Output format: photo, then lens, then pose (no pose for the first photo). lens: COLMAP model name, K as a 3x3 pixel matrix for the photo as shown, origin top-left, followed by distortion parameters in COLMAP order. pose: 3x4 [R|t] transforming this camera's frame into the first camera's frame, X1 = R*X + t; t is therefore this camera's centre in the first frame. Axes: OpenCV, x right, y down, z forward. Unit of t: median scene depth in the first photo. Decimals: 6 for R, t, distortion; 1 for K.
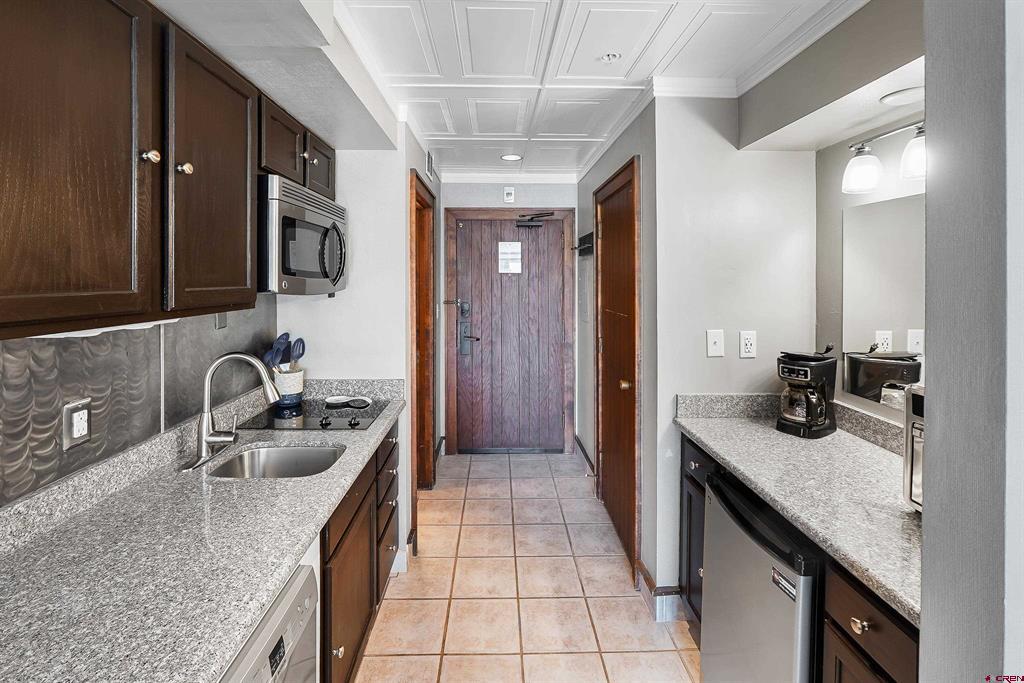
lens RADIAL K [[455.9, 0, 507.0], [0, 455.9, 276.4], [0, 0, 1]] dist [-0.001954, 0.000041]
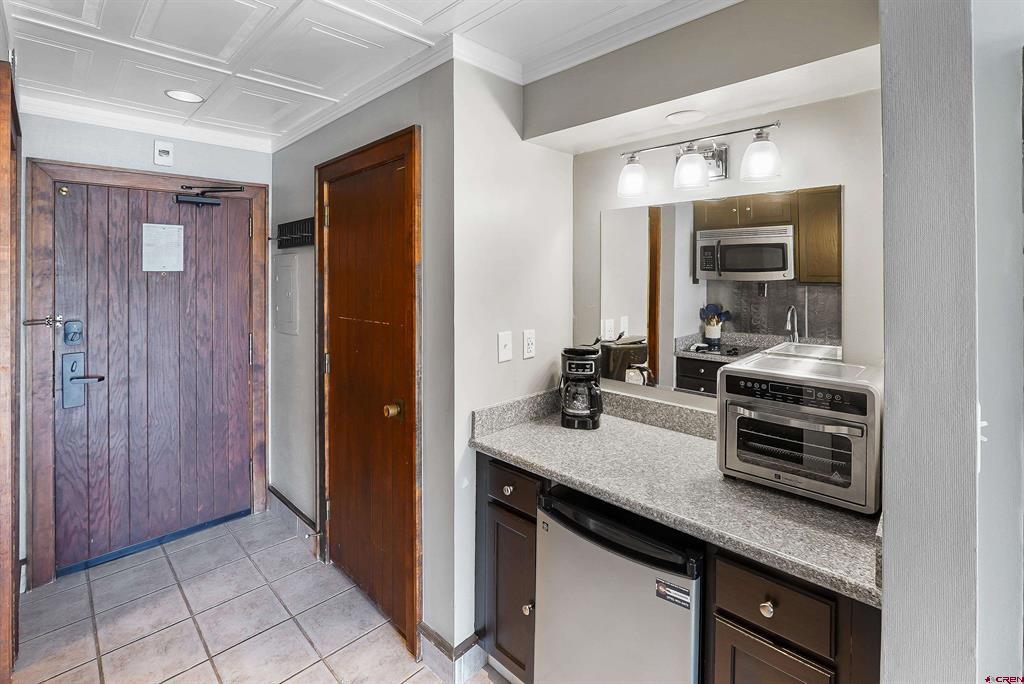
lens RADIAL K [[472.6, 0, 507.1], [0, 472.6, 270.0], [0, 0, 1]] dist [-0.006114, 0.000379]
pose [[0.729068, -0.000886, 0.684440, -0.158963], [0.007870, 0.999944, -0.007089, -0.000513], [-0.684396, 0.010555, 0.729034, 0.253443]]
